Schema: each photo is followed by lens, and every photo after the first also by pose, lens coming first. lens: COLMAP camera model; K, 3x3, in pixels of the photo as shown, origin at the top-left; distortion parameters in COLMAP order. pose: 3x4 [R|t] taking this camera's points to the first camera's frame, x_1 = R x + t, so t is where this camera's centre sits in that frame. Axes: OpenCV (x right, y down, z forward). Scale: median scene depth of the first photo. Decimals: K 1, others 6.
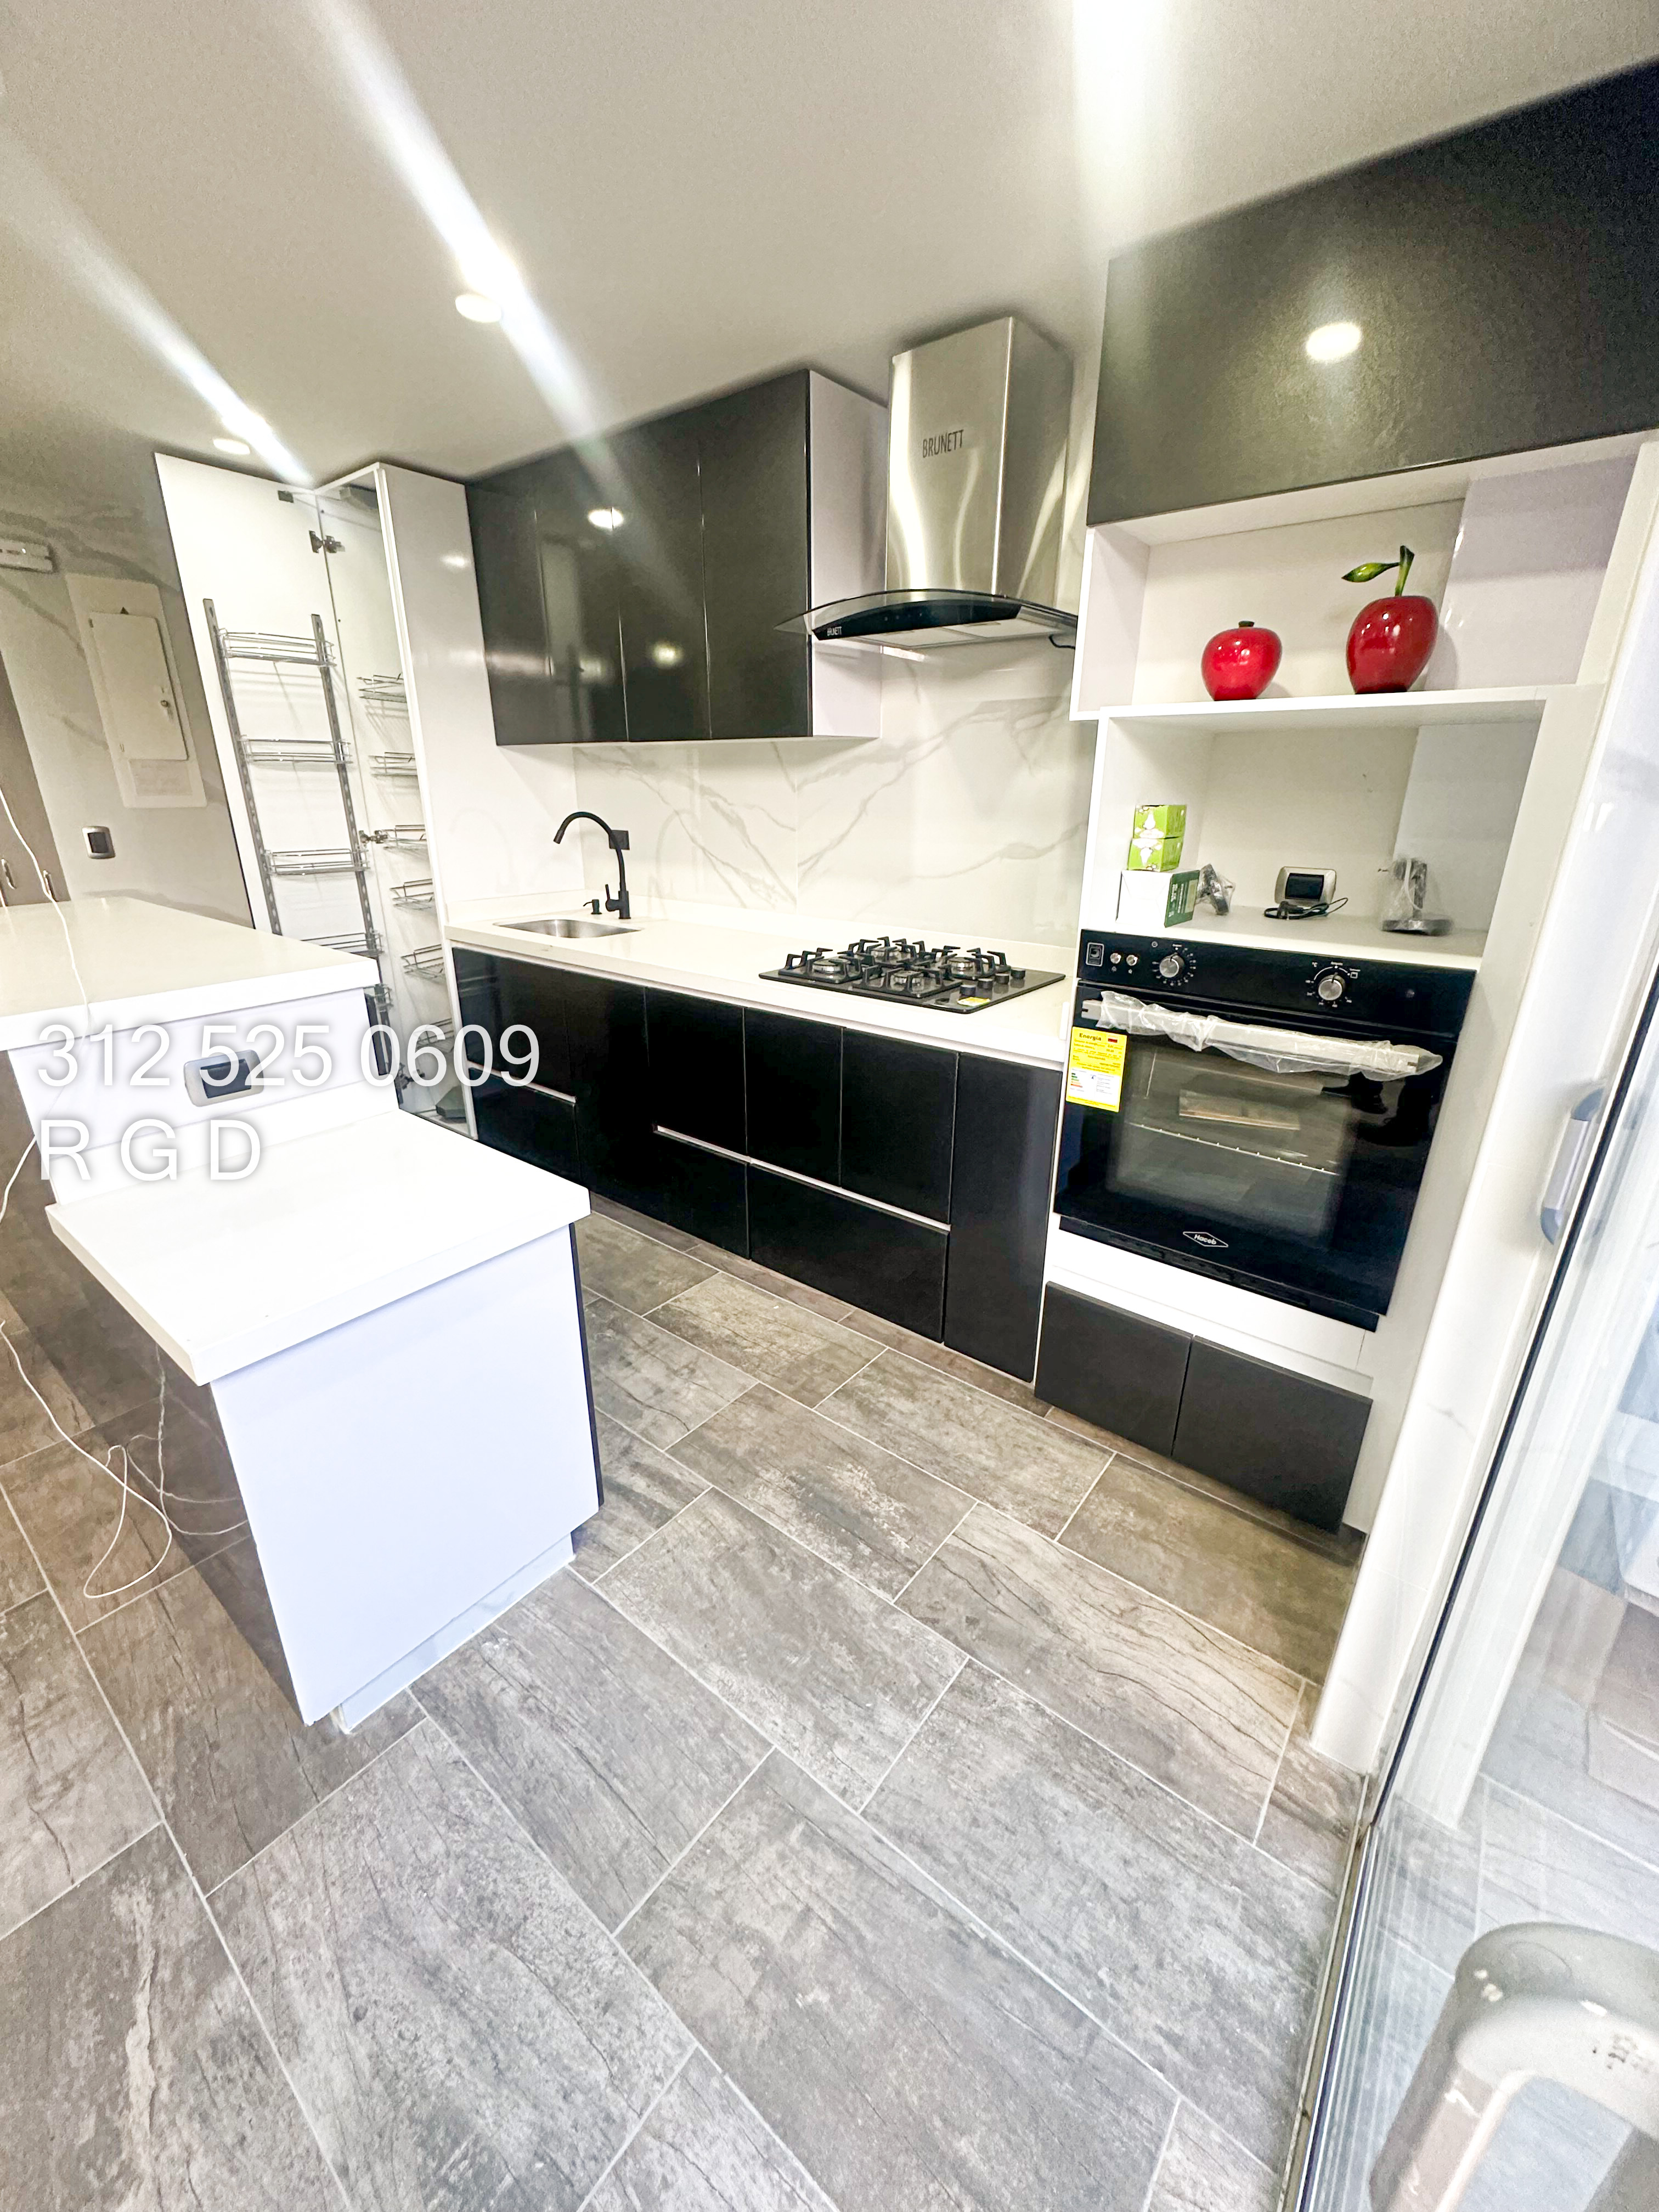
lens RADIAL K [[881.6, 0, 833.3], [0, 881.6, 1106.8], [0, 0, 1]] dist [-0.002394, 0.000389]
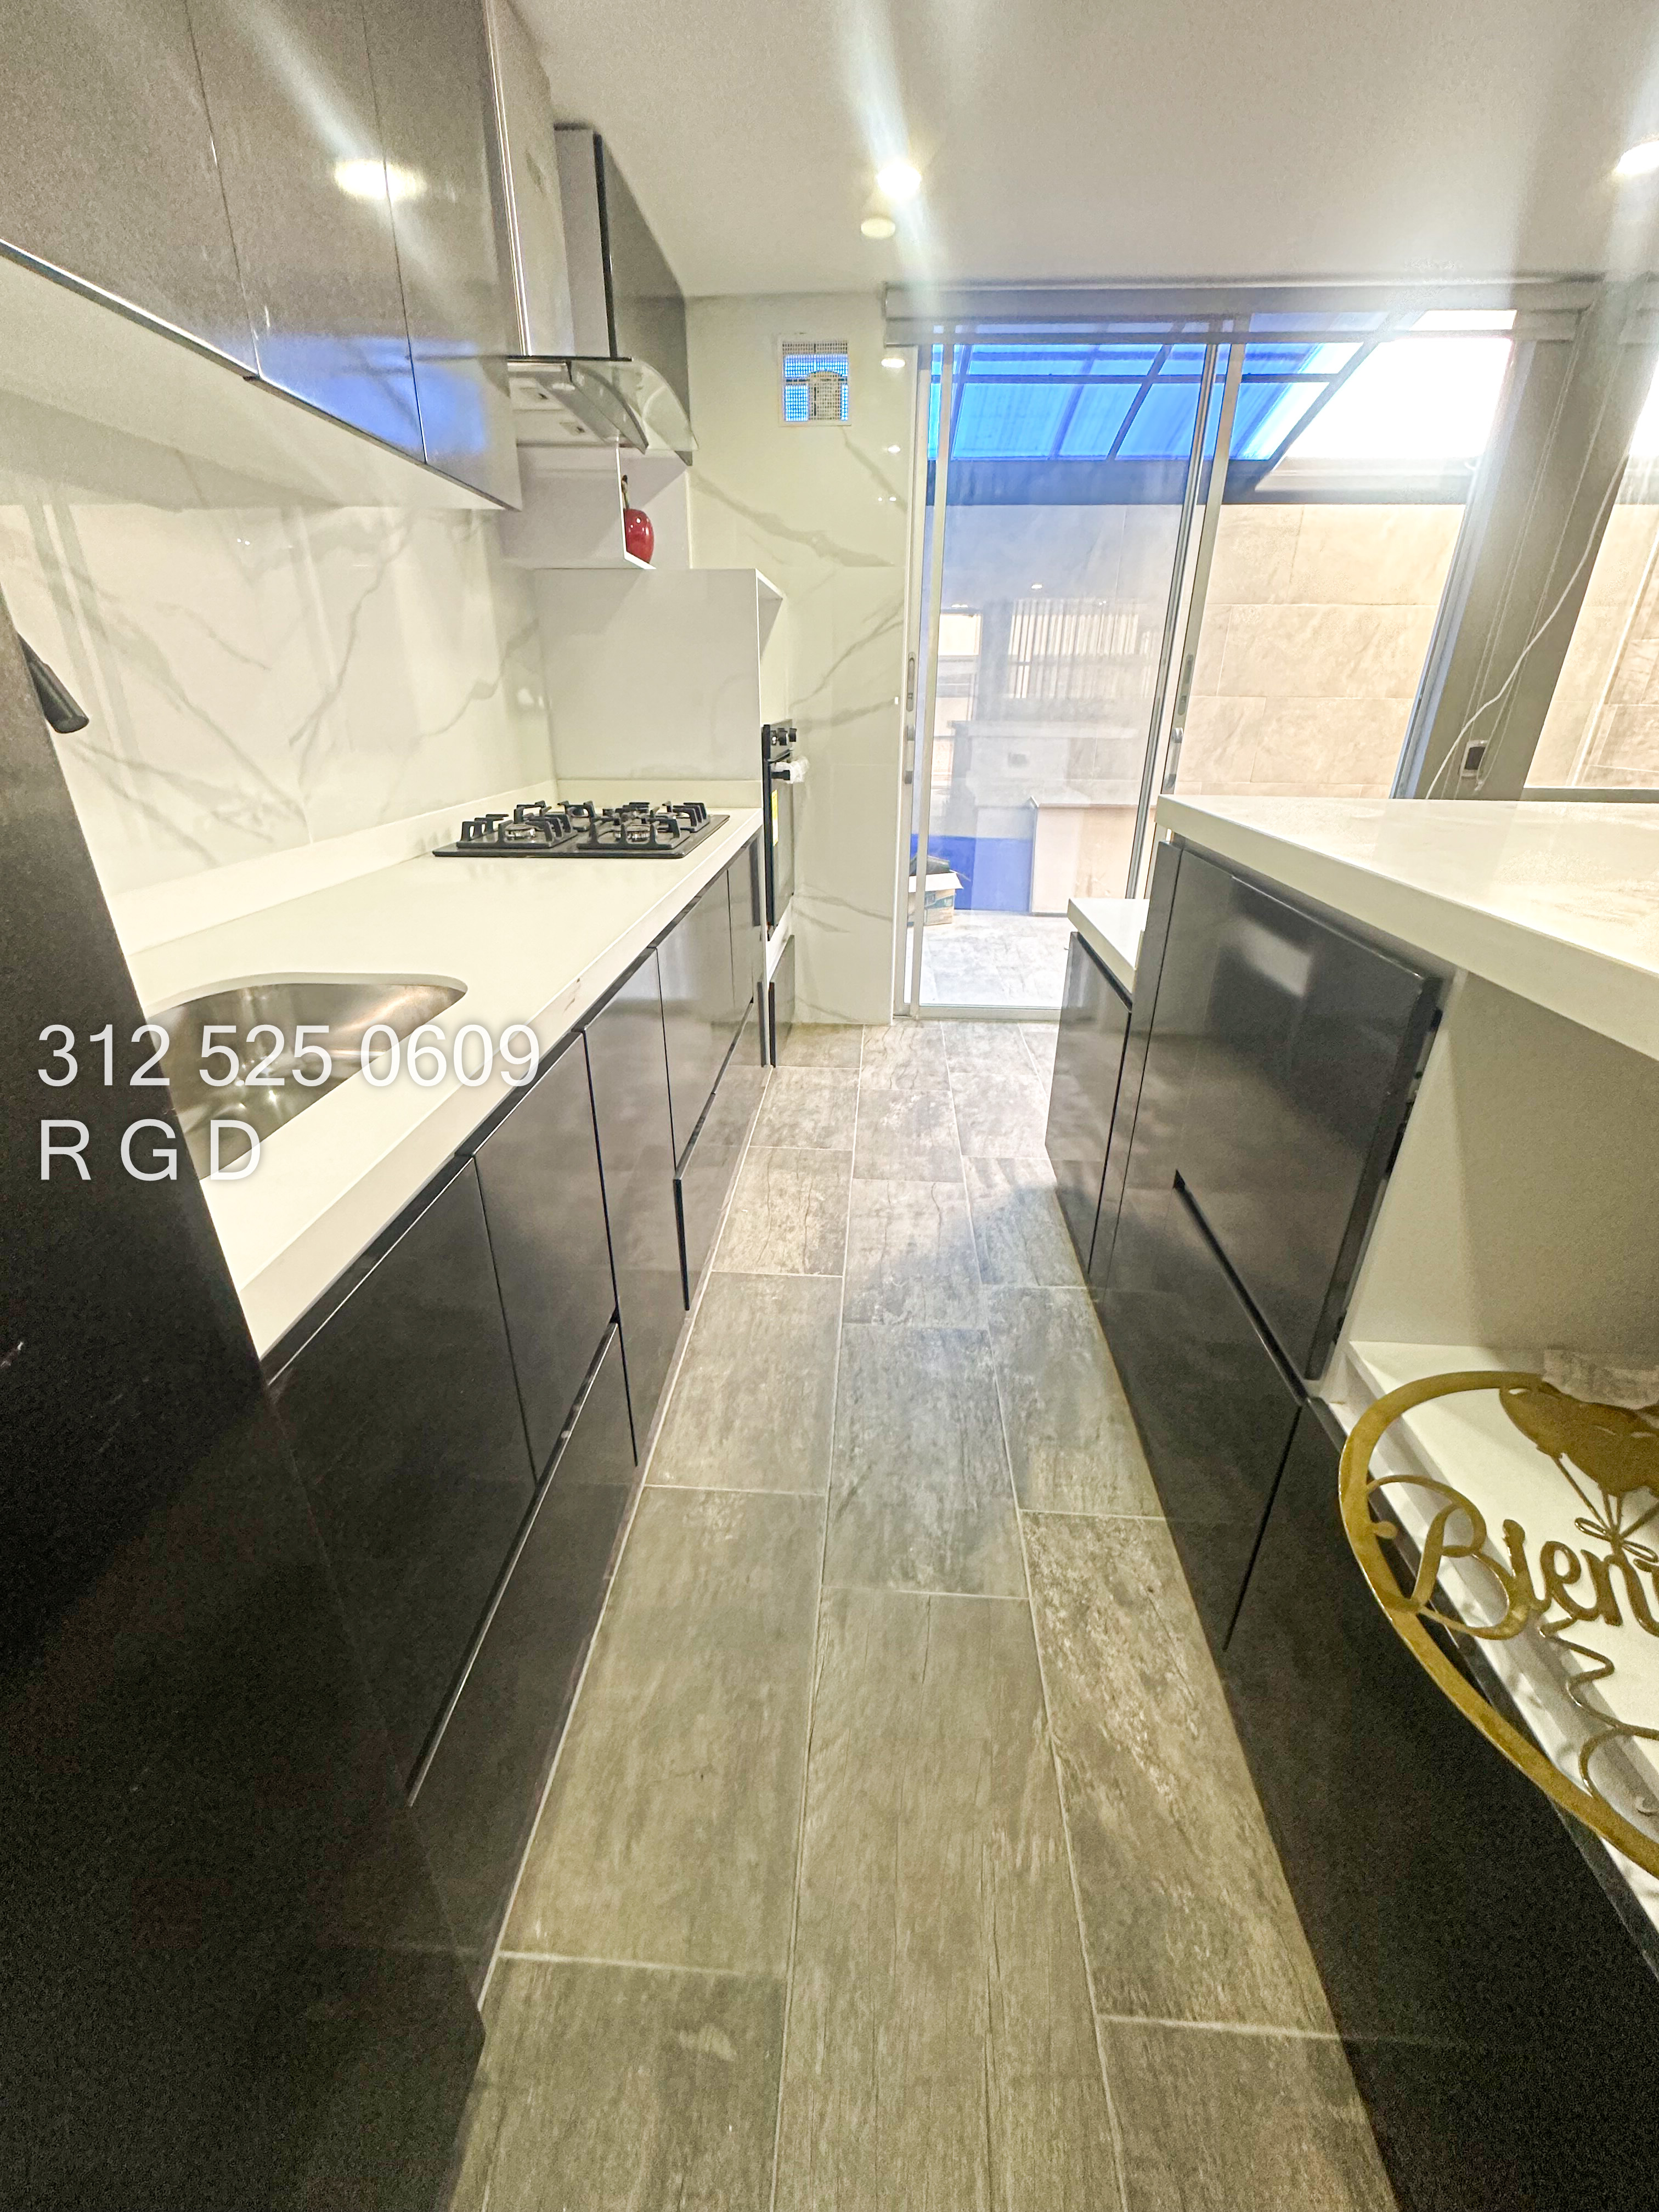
lens RADIAL K [[881.6, 0, 828.2], [0, 881.6, 1106.5], [0, 0, 1]] dist [-0.002394, 0.000389]
pose [[-0.571697, -0.357409, 0.738526, -1.055486], [0.274707, 0.764795, 0.582774, -0.515203], [-0.773109, 0.536049, -0.339048, 1.656121]]
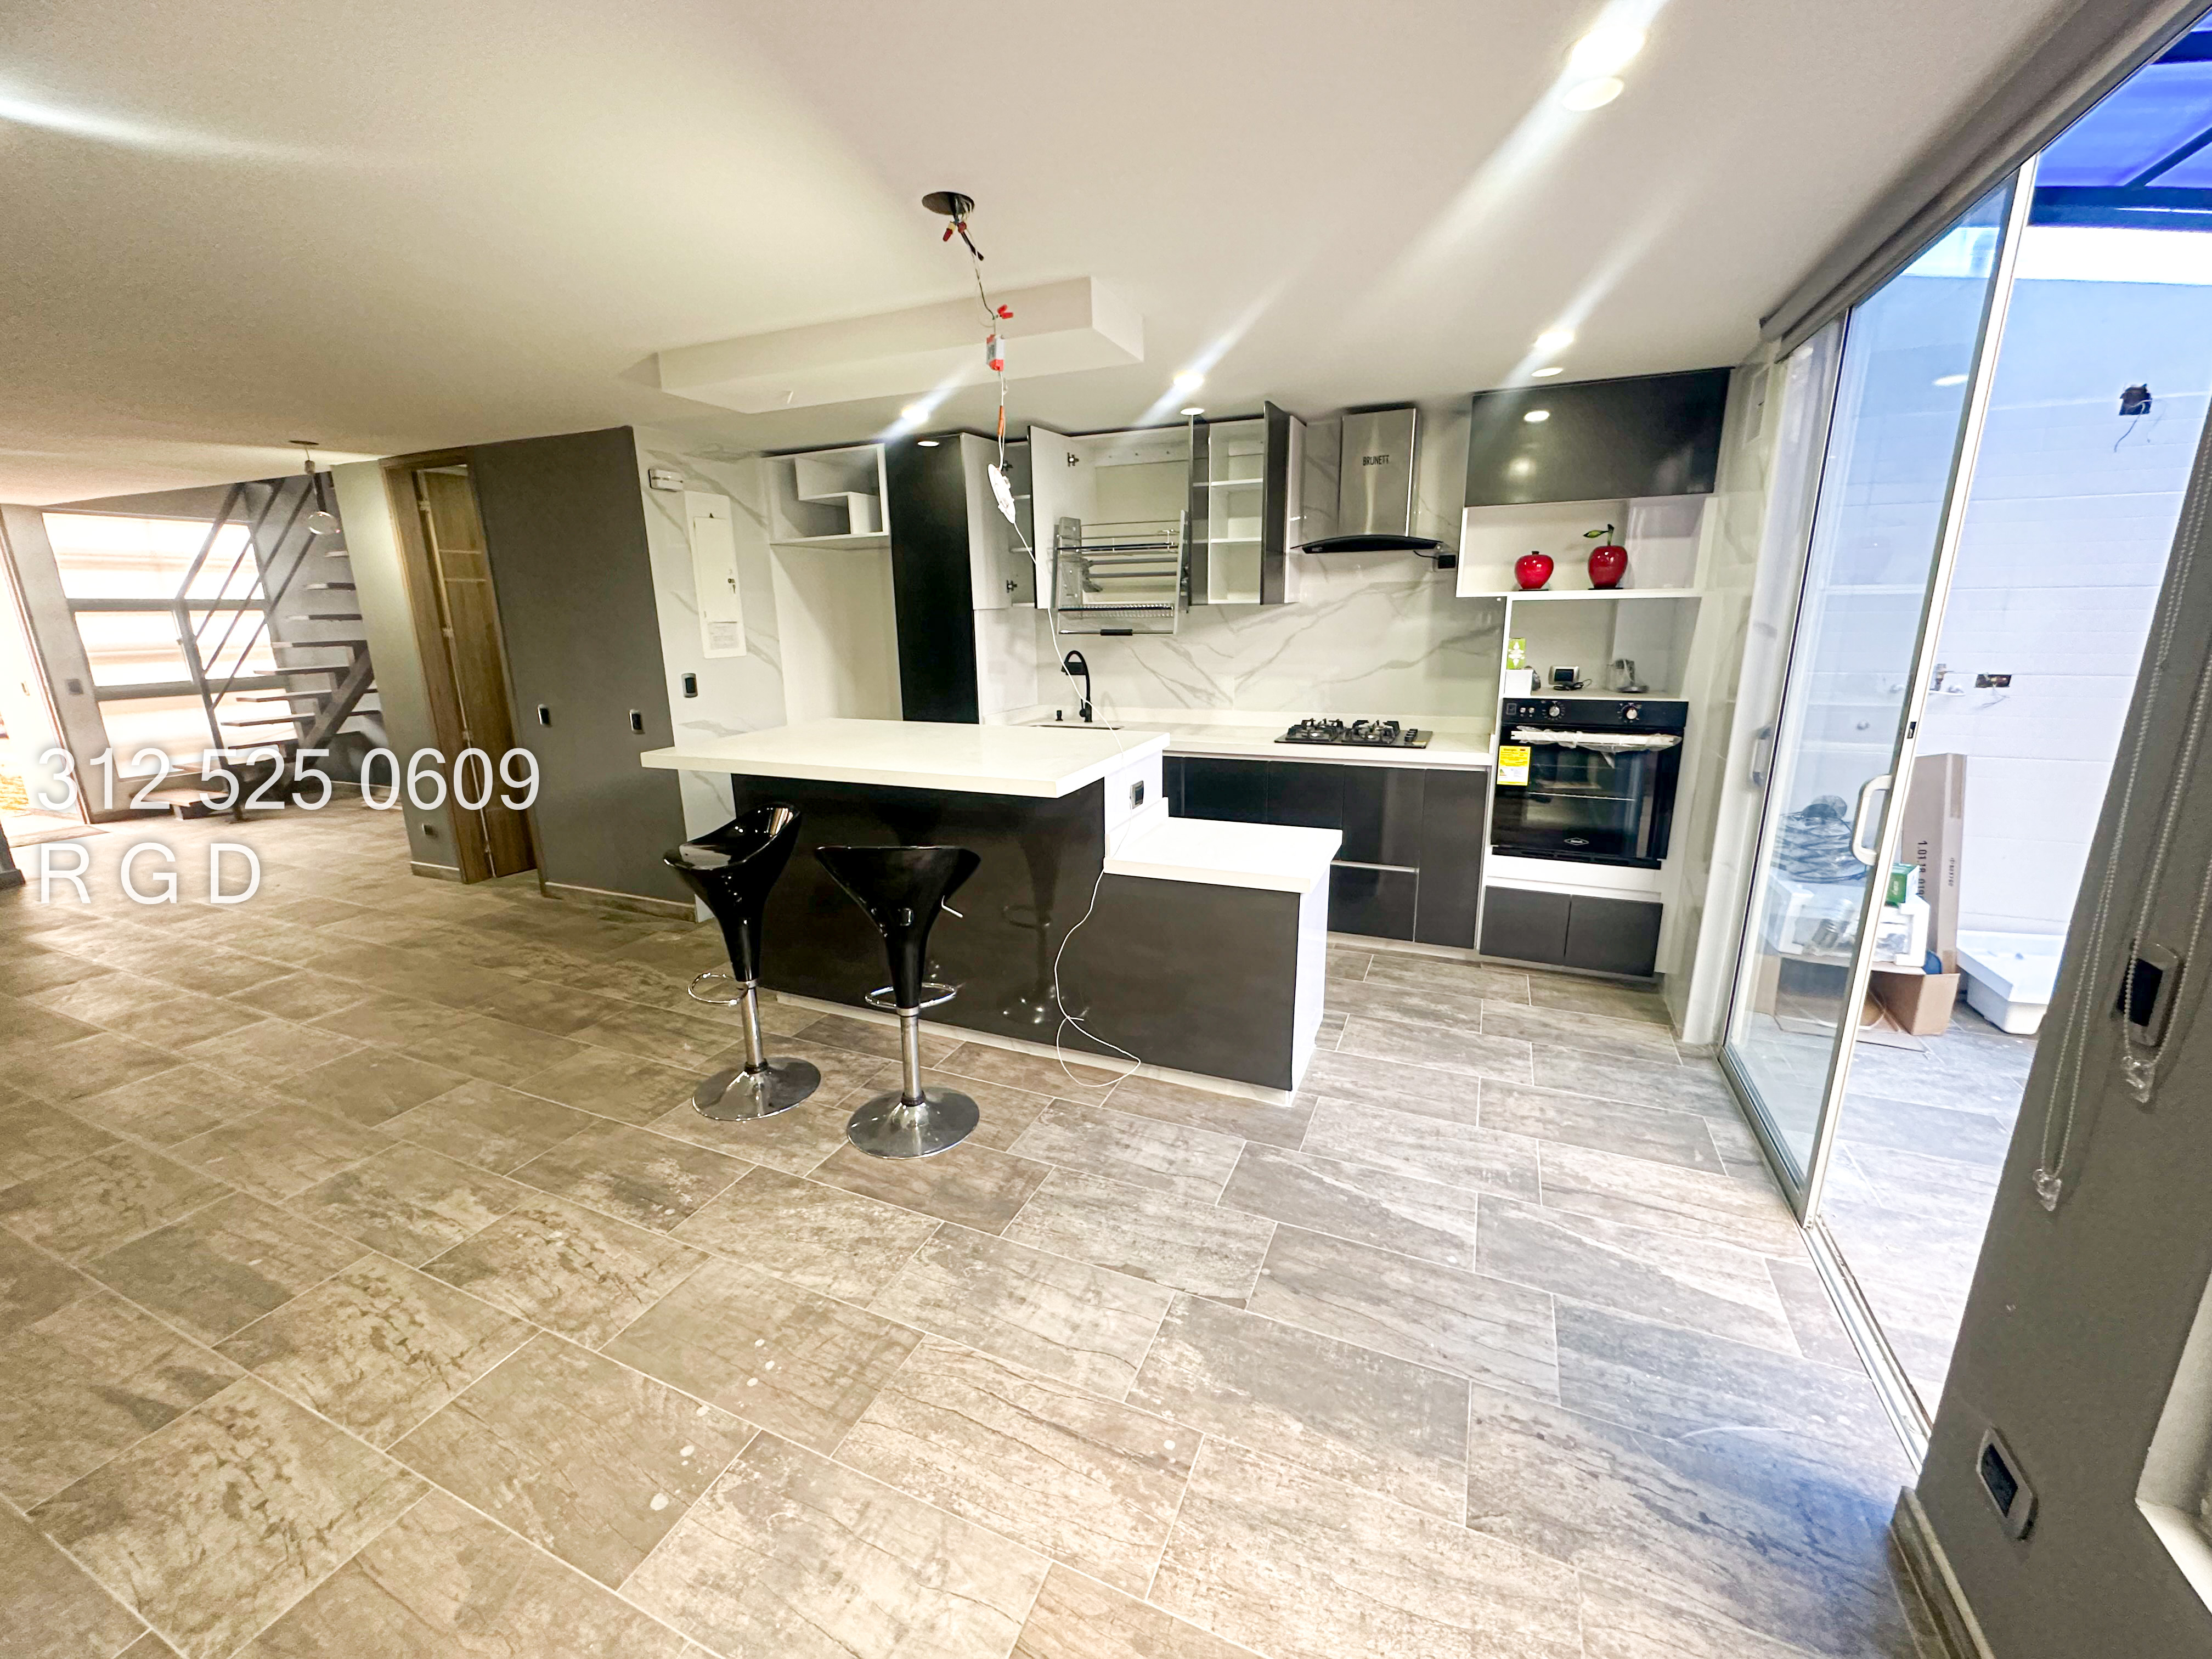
lens RADIAL K [[881.6, 0, 1101.7], [0, 881.6, 829.2], [0, 0, 1]] dist [-0.002394, 0.000389]
pose [[0.965733, -0.083111, 0.245869, -1.074977], [0.109588, 0.989328, -0.096020, 0.184043], [-0.235265, 0.119674, 0.964535, -0.681132]]
